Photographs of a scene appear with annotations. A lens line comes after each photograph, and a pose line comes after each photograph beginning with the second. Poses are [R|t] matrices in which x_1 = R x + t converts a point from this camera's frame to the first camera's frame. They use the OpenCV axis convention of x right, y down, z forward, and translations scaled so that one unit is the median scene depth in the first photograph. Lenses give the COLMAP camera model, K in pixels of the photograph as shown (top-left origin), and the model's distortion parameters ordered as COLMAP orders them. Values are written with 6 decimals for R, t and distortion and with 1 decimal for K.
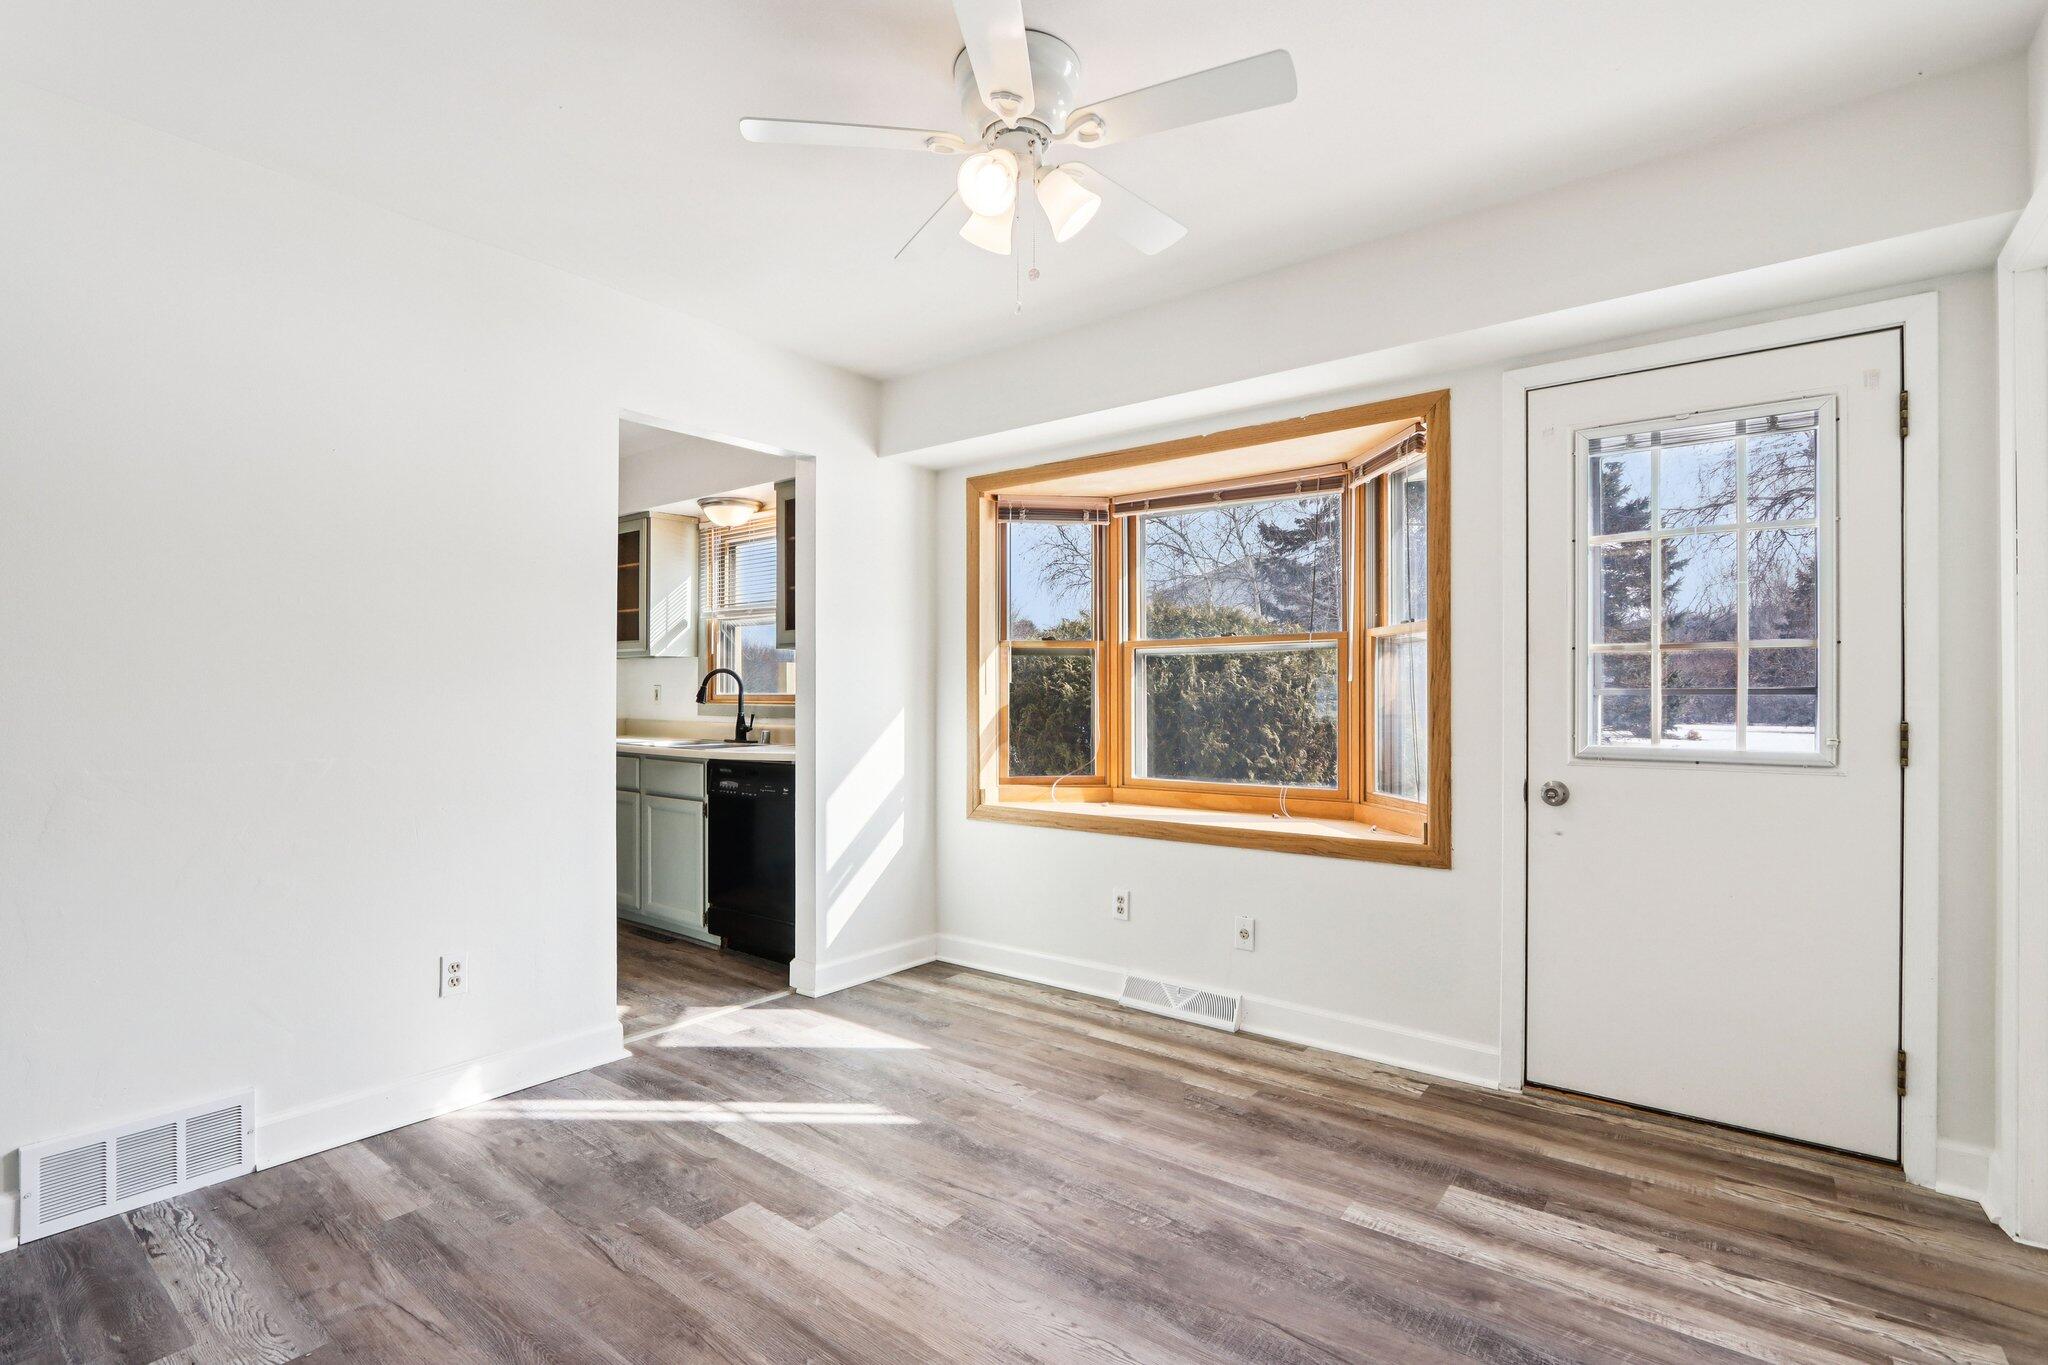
lens RADIAL K [[951.6, 0, 1028.2], [0, 951.6, 692.5], [0, 0, 1]] dist [-0.004639, -0.000039]
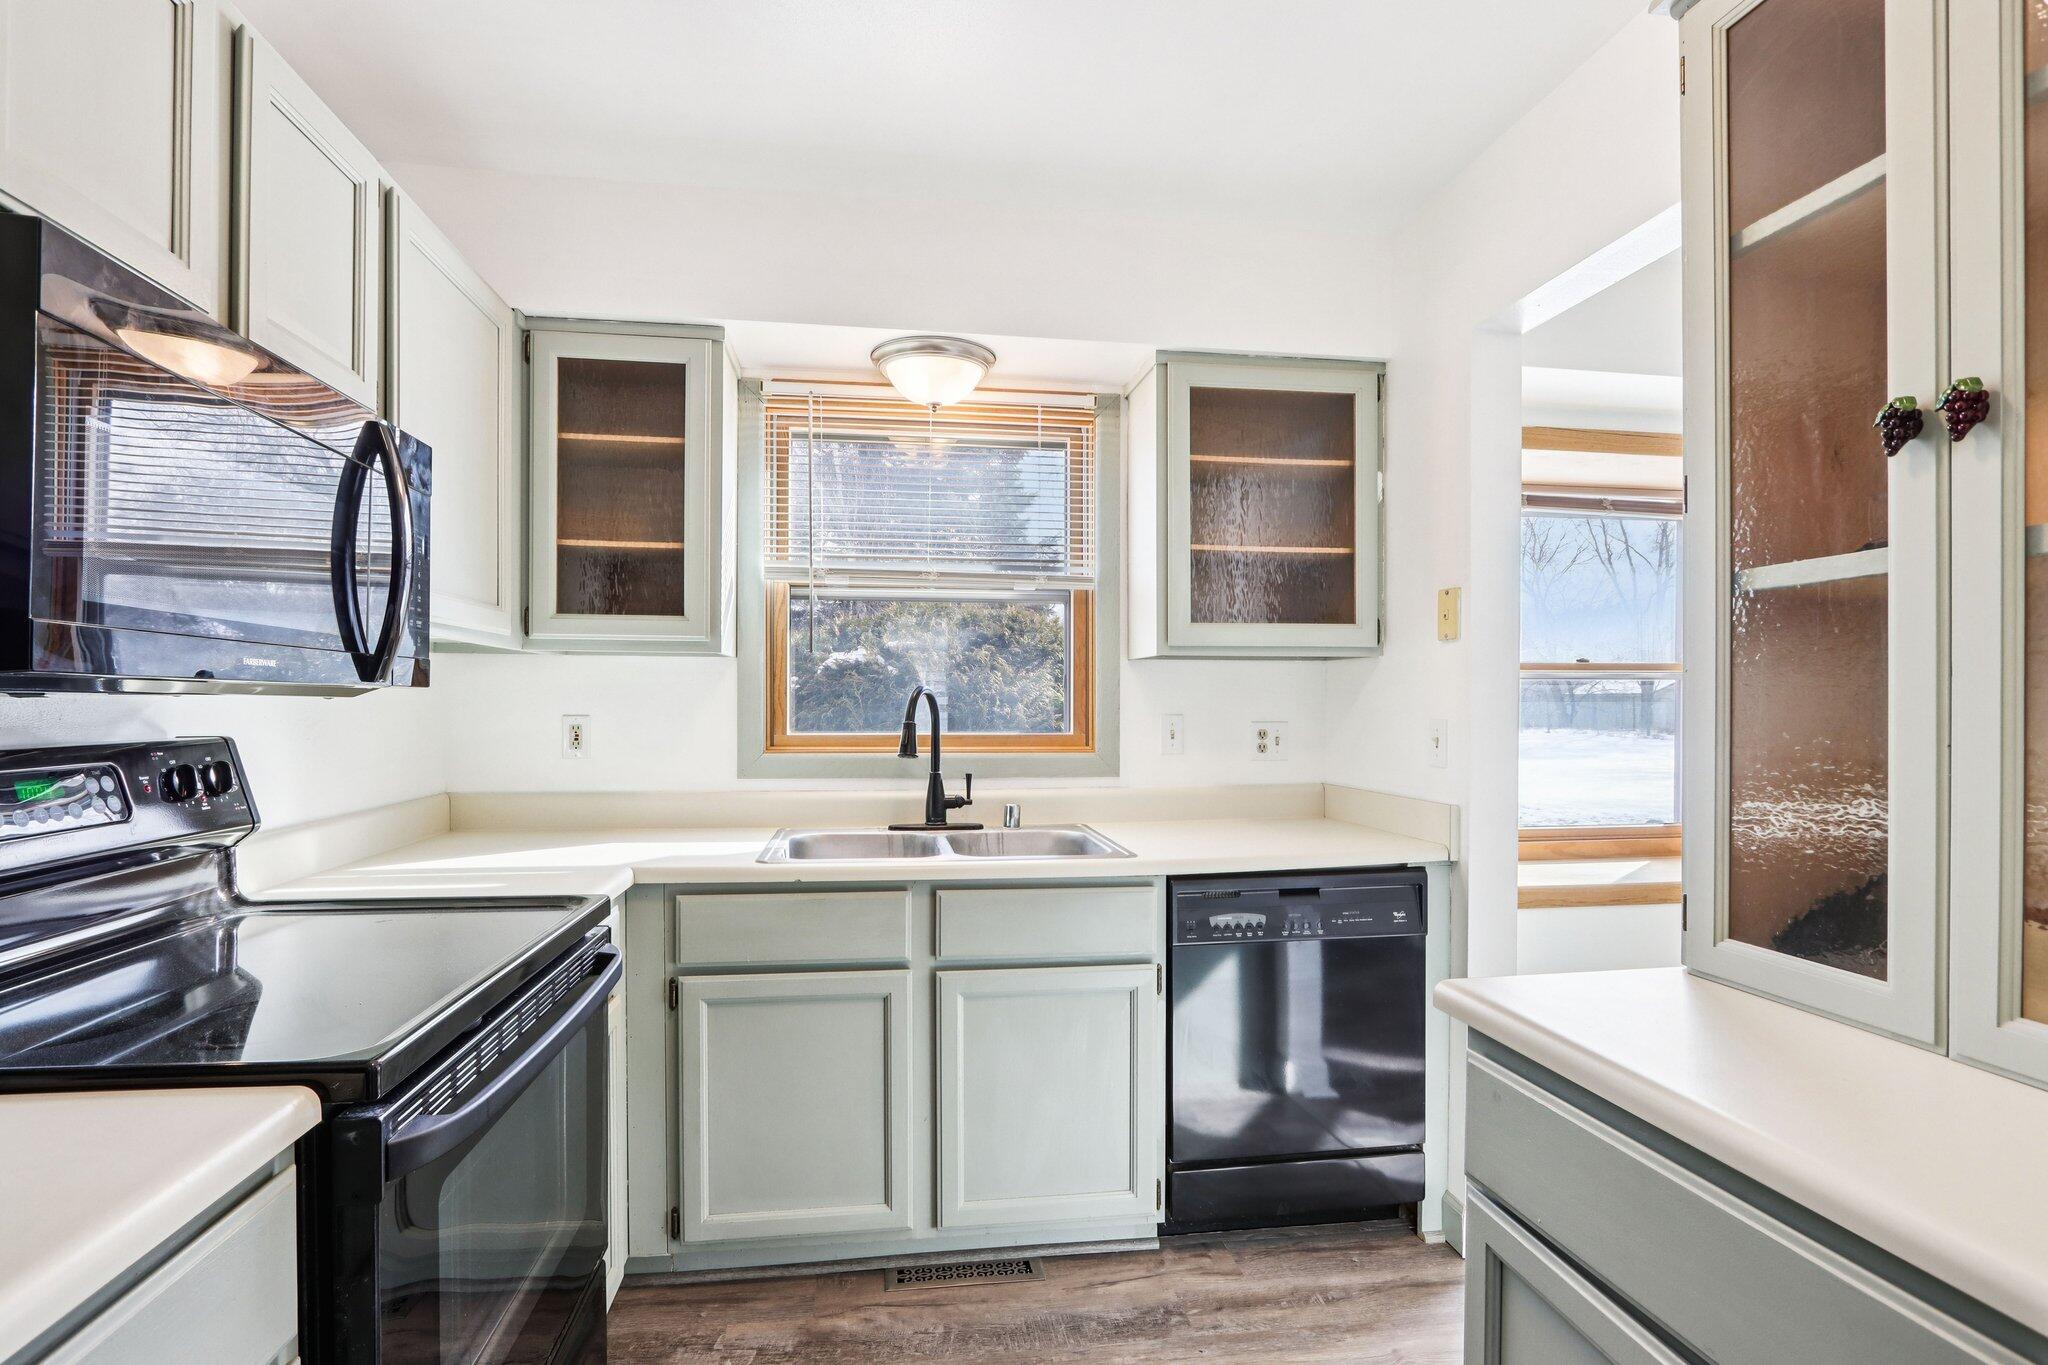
lens RADIAL K [[951.6, 0, 1019.8], [0, 951.6, 696.7], [0, 0, 1]] dist [-0.004639, -0.000039]
pose [[0.685125, 0.006192, 0.728399, -0.651320], [-0.003003, 0.999979, -0.005676, -0.016638], [-0.728419, 0.001701, 0.685129, 0.619375]]
